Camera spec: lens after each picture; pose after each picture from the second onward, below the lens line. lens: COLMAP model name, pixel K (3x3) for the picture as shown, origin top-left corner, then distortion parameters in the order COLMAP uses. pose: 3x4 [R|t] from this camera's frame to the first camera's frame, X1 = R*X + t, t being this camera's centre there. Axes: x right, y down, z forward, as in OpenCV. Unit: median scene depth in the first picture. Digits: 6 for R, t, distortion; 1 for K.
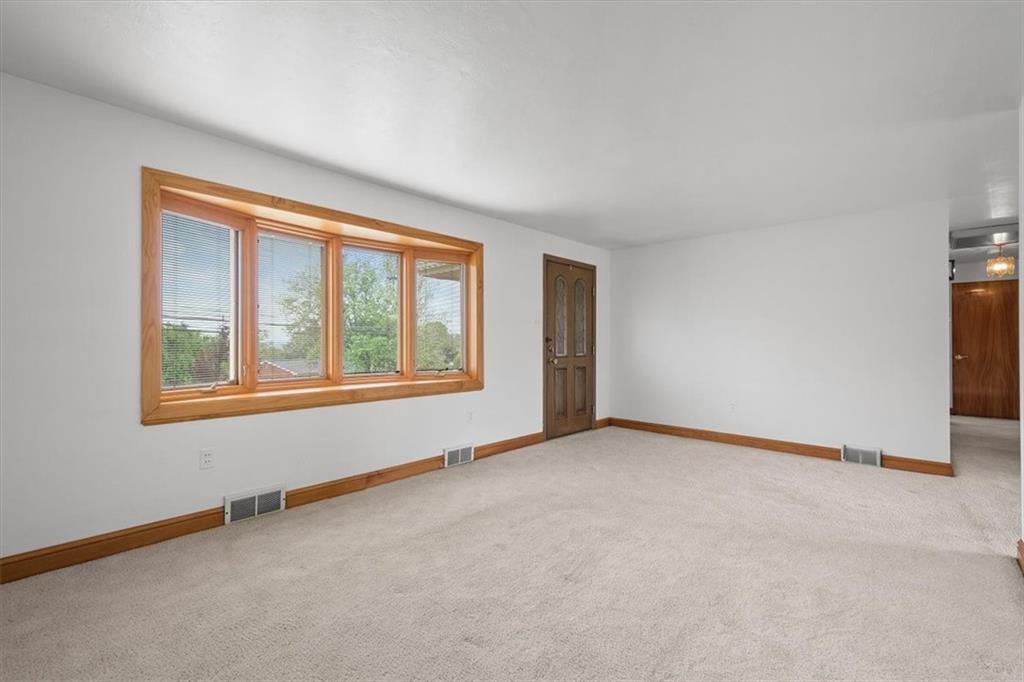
lens RADIAL K [[448.5, 0, 515.6], [0, 448.5, 342.1], [0, 0, 1]] dist [0.013071, -0.000387]
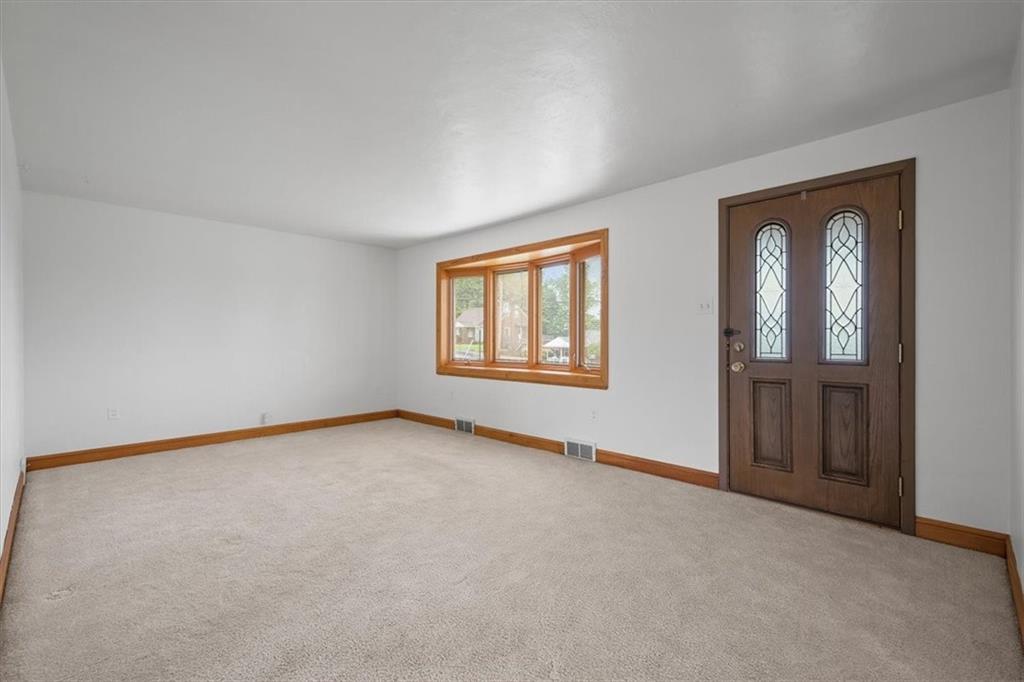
lens RADIAL K [[387.1, 0, 512.0], [0, 387.1, 341.0], [0, 0, 1]] dist [0.000692, -0.000037]
pose [[0.033087, 0.003554, -0.999446, 0.718901], [0.004386, 0.999984, 0.003701, 0.004248], [0.999443, -0.004506, 0.033071, 0.800653]]
